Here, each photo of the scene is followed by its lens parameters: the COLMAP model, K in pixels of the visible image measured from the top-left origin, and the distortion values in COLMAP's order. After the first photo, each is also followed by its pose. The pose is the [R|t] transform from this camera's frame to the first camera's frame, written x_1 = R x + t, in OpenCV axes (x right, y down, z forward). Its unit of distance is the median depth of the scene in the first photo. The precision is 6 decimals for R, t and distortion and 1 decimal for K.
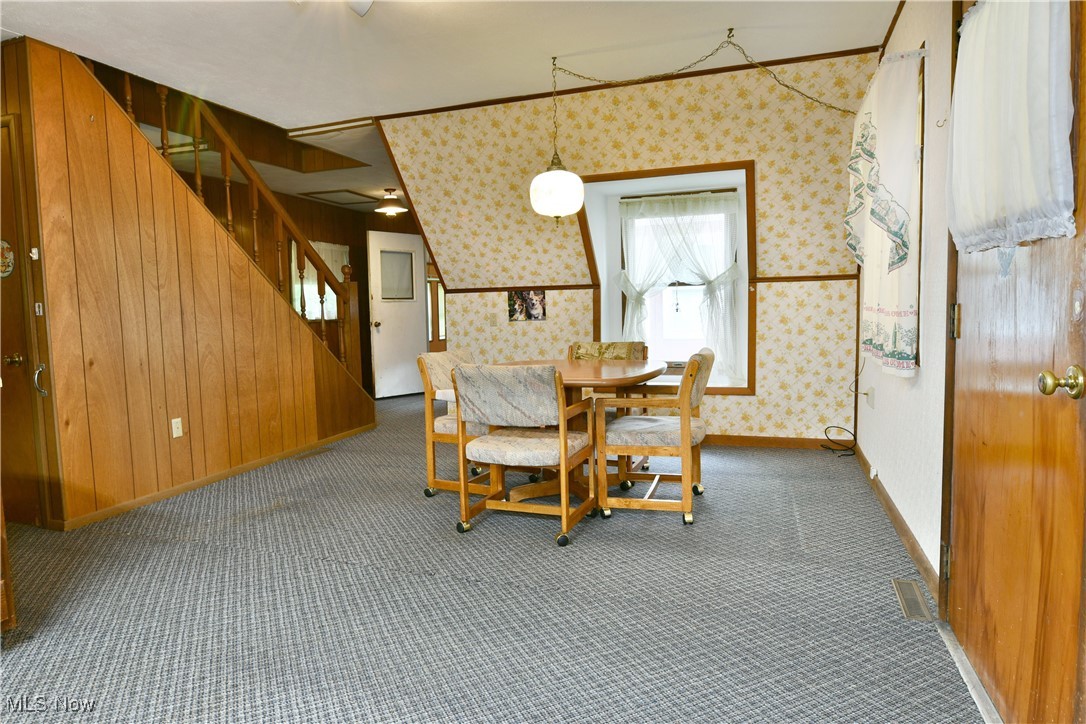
lens RADIAL K [[658.9, 0, 539.3], [0, 658.9, 366.9], [0, 0, 1]] dist [-0.012761, -0.006150]
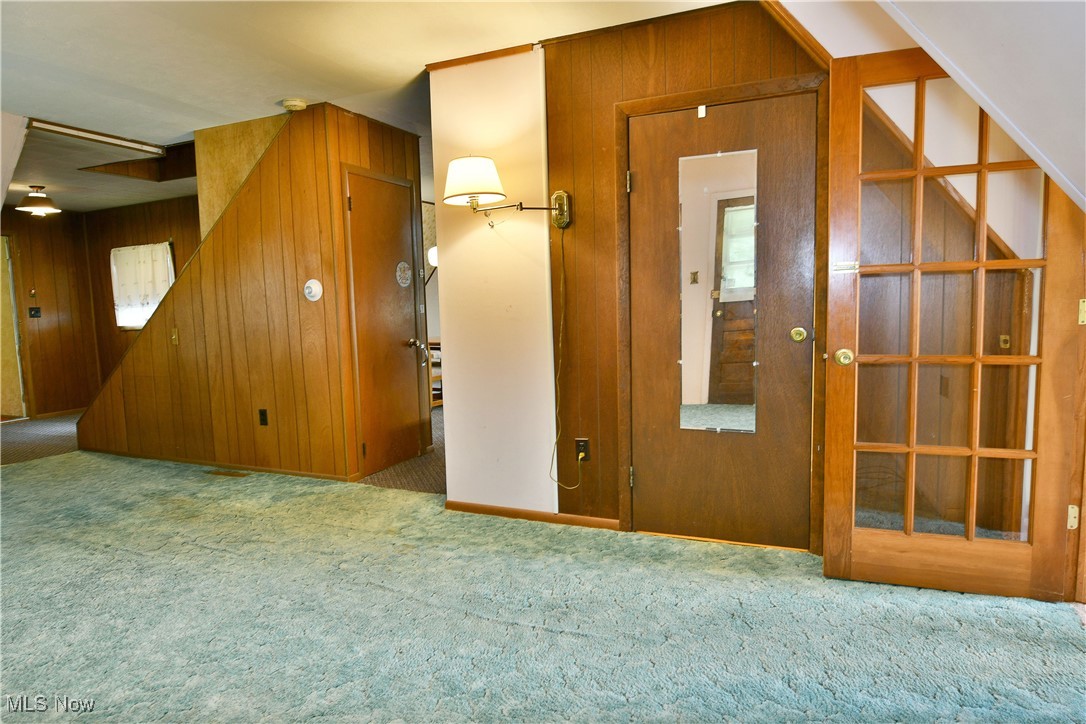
lens RADIAL K [[658.9, 0, 541.4], [0, 658.9, 363.4], [0, 0, 1]] dist [-0.012761, -0.006150]
pose [[0.081360, -0.078963, 0.993552, -1.895364], [0.115291, 0.990911, 0.069312, -0.029546], [-0.989994, 0.108909, 0.089724, 0.488815]]
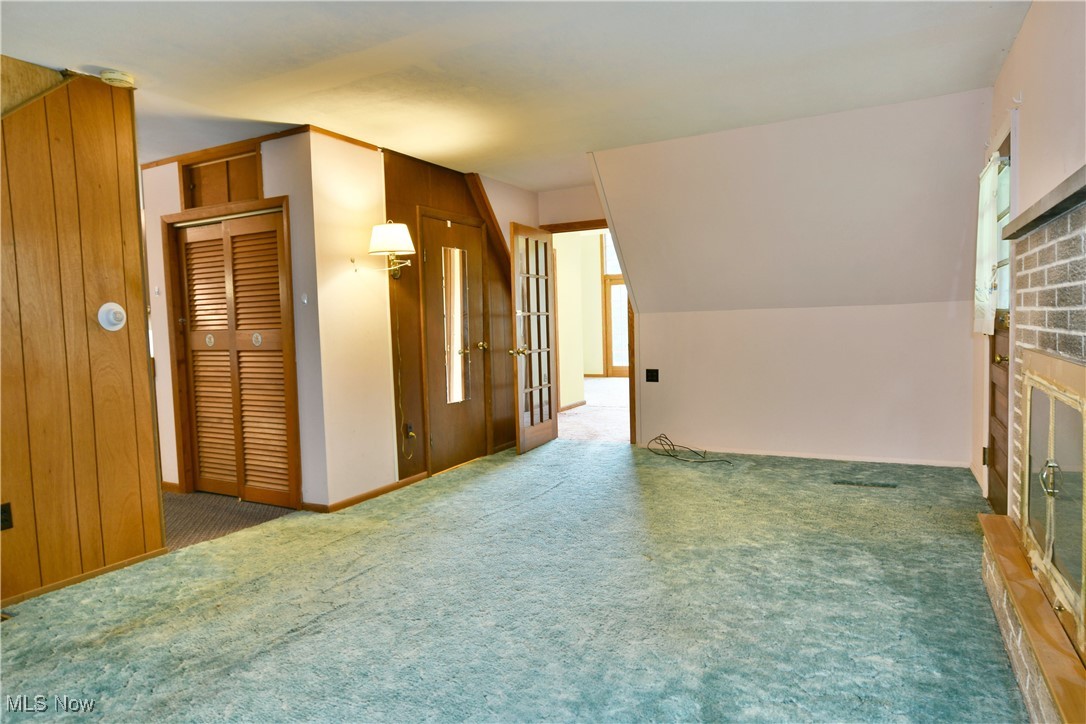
lens RADIAL K [[658.9, 0, 543.1], [0, 658.9, 365.0], [0, 0, 1]] dist [-0.012761, -0.006150]
pose [[-0.988762, 0.040994, 0.143768, -1.488151], [0.063095, 0.986255, 0.152711, -0.148796], [-0.135532, 0.160066, -0.977758, 1.682781]]
